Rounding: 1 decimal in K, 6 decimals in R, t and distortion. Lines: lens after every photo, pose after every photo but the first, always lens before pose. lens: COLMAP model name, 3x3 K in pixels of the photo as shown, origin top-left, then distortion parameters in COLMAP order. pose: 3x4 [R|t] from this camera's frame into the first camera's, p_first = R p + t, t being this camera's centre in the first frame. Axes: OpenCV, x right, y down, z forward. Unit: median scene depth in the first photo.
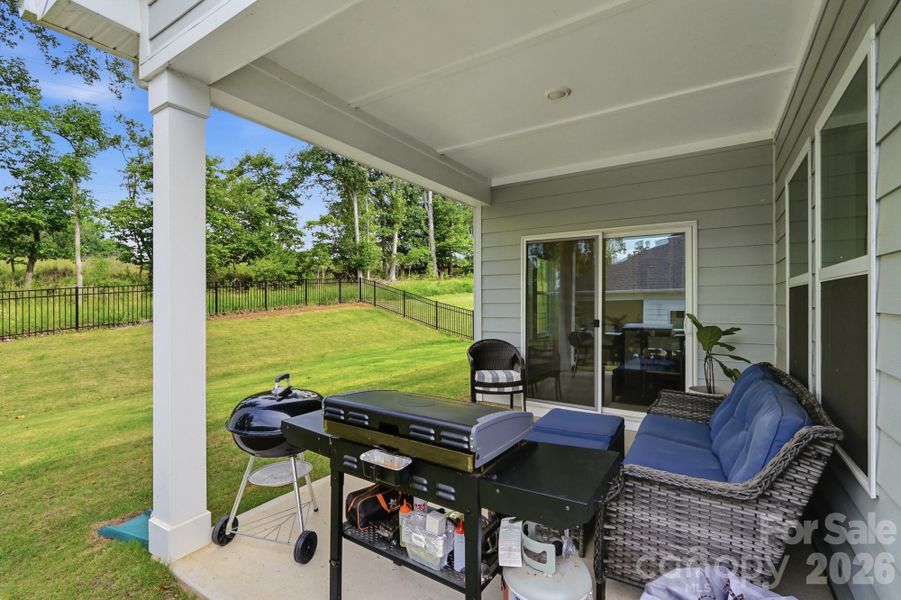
lens RADIAL K [[410.9, 0, 452.0], [0, 410.9, 301.5], [0, 0, 1]] dist [0.000897, -0.000315]
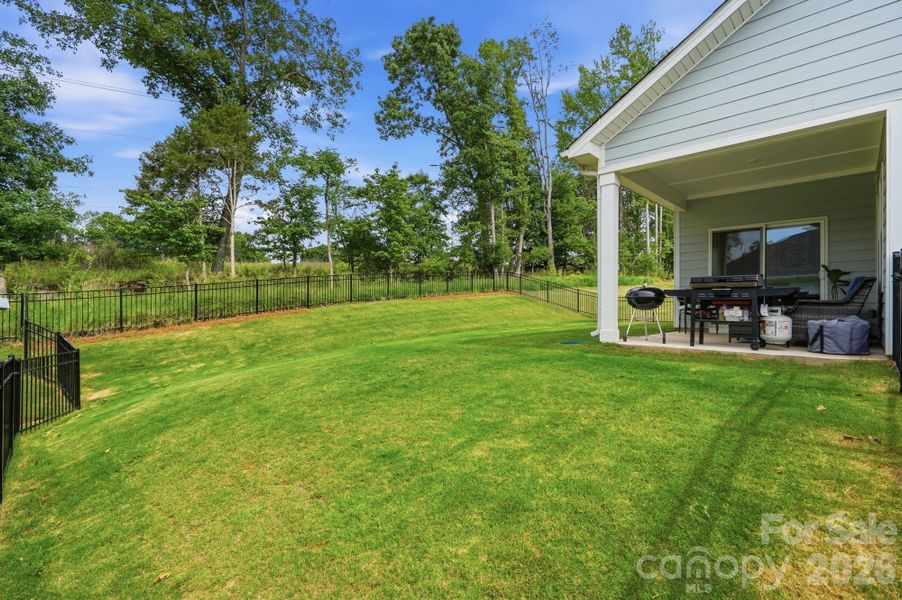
lens RADIAL K [[403.9, 0, 458.4], [0, 403.9, 303.6], [0, 0, 1]] dist [0.001321, -0.000223]
pose [[0.979244, 0.005678, -0.202608, -0.094400], [-0.005538, 0.999984, 0.001255, 0.029147], [0.202612, -0.000107, 0.979259, -0.159507]]
